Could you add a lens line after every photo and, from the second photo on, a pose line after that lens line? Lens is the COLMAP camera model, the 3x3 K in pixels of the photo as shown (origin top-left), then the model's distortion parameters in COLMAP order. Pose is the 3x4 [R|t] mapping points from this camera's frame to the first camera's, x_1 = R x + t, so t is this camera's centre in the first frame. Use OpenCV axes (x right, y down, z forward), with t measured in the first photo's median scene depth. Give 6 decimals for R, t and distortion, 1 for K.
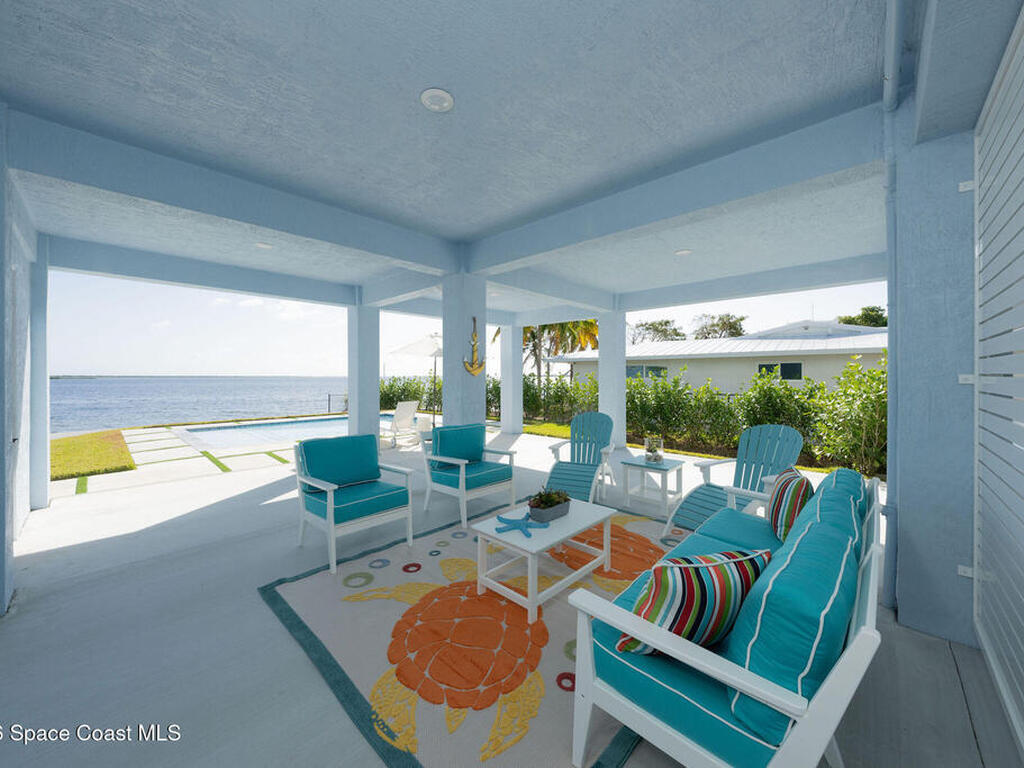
lens RADIAL K [[393.1, 0, 512.0], [0, 393.1, 384.0], [0, 0, 1]] dist [-0.001311, -0.000049]
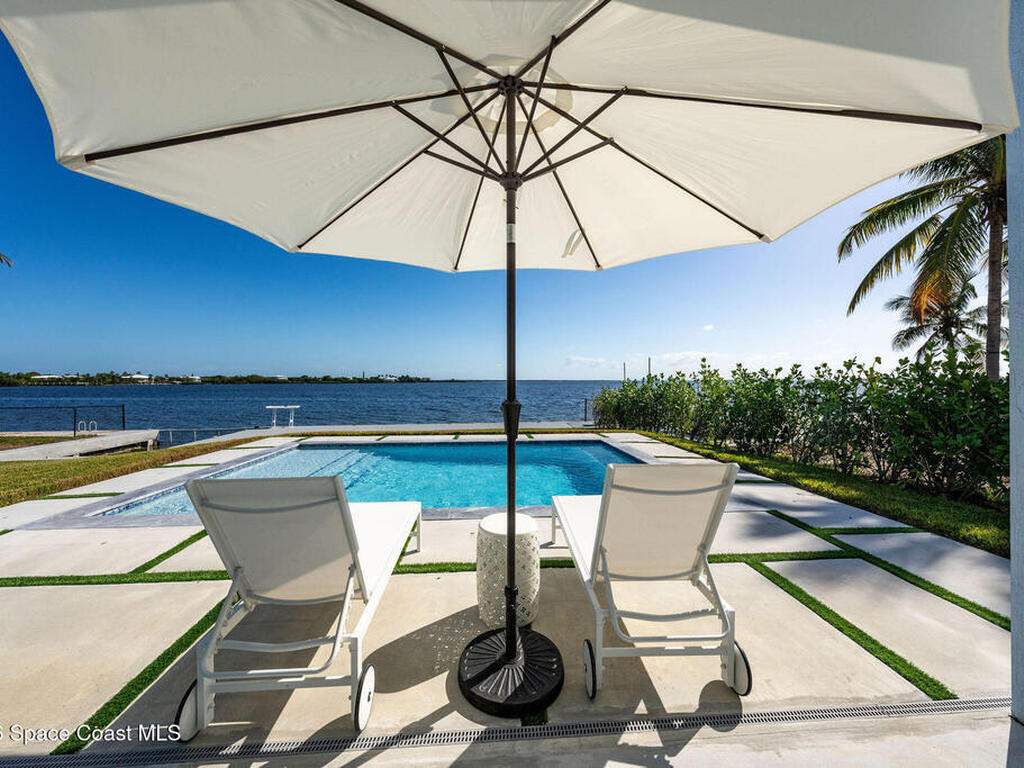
lens RADIAL K [[393.1, 0, 512.0], [0, 393.1, 384.0], [0, 0, 1]] dist [-0.001311, -0.000049]
pose [[0.744371, 0.004535, -0.667751, -0.036371], [-0.010813, 0.999928, -0.005263, 0.002712], [0.667679, 0.011138, 0.744366, 0.404955]]
